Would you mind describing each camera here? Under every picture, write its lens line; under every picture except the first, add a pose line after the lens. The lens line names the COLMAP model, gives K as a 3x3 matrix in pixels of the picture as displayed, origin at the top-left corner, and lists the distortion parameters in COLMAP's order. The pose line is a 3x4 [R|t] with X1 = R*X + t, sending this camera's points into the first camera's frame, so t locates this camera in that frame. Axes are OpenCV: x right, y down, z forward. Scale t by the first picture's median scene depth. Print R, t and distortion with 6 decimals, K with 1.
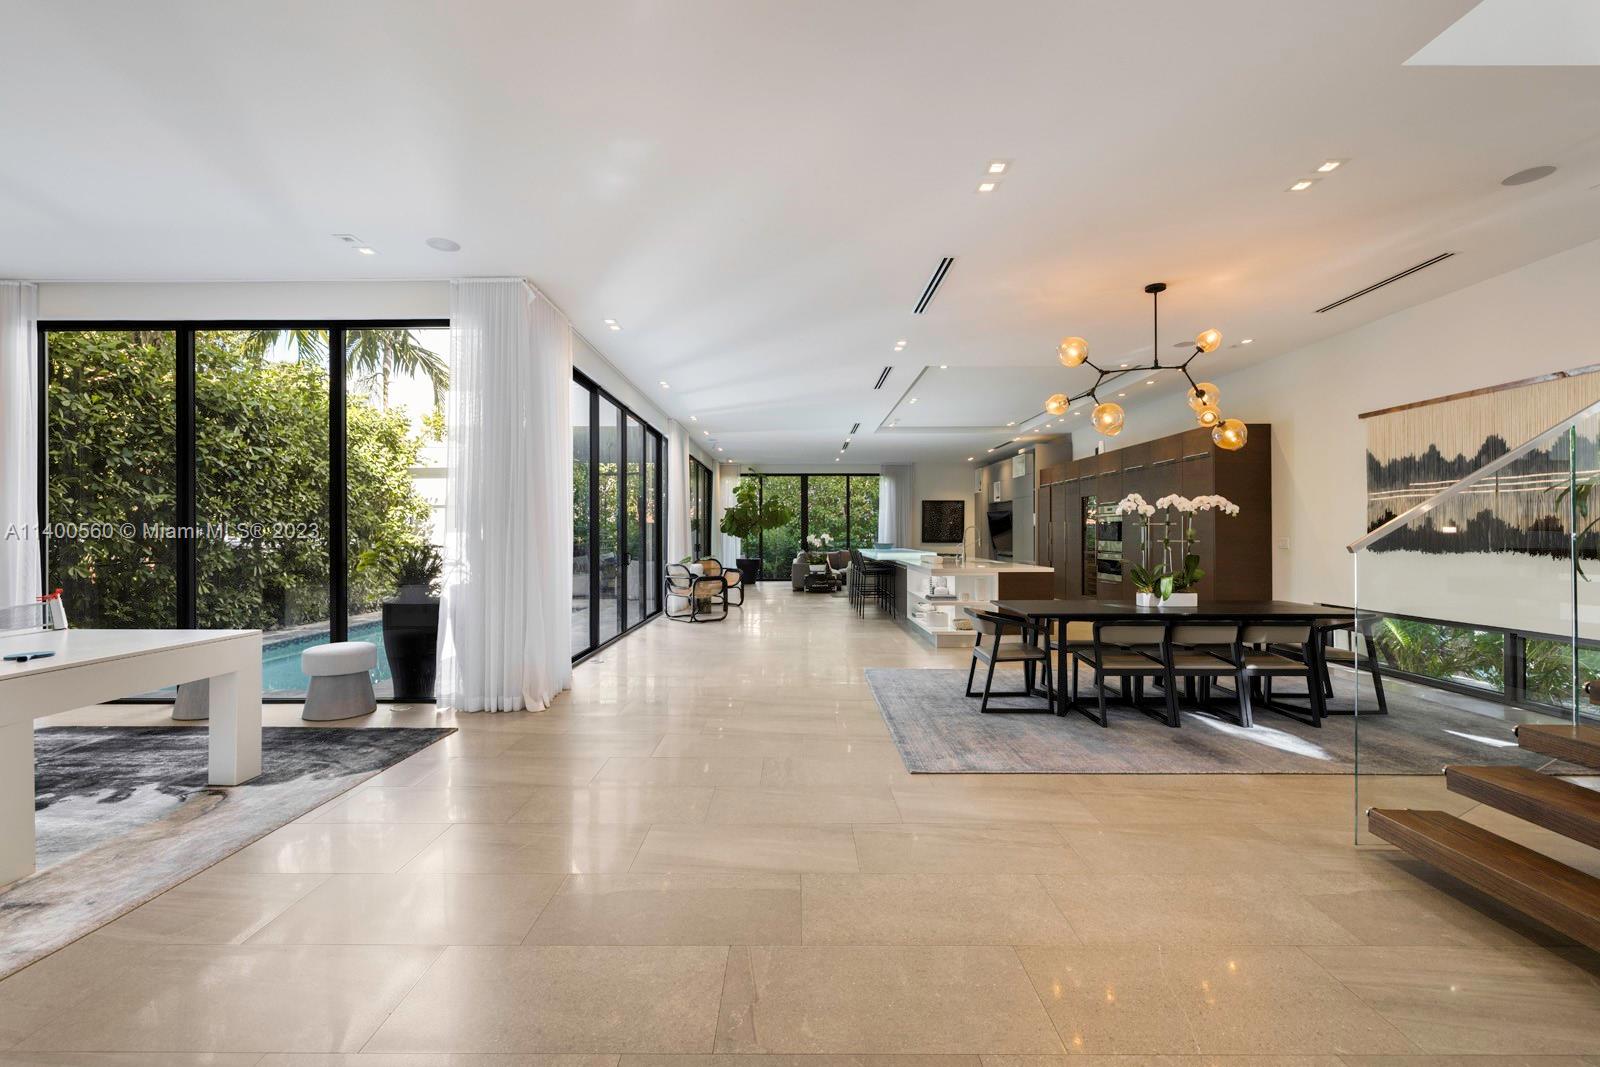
lens RADIAL K [[683.6, 0, 789.3], [0, 683.6, 527.7], [0, 0, 1]] dist [0.002974, -0.000492]
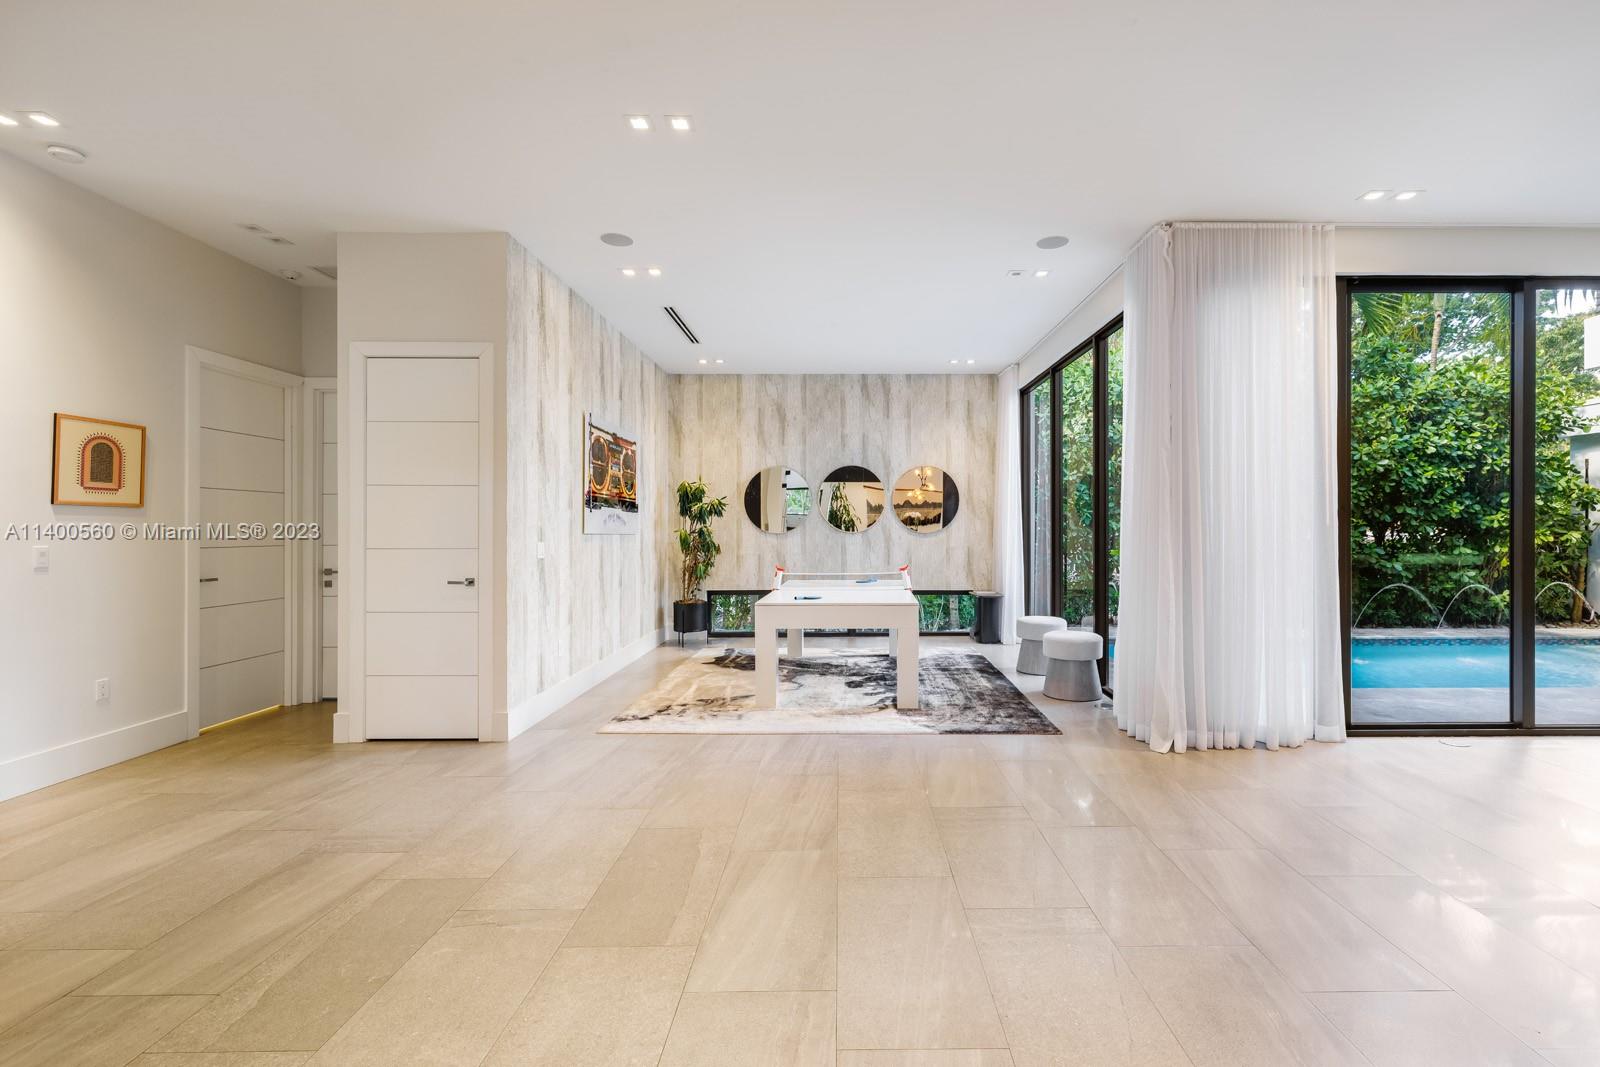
lens RADIAL K [[683.6, 0, 824.0], [0, 683.6, 529.1], [0, 0, 1]] dist [0.002974, -0.000492]
pose [[0.014401, -0.001269, -0.999895, 0.159202], [0.013708, 0.999905, -0.001072, -0.000249], [0.999802, -0.013691, 0.014417, 0.212947]]
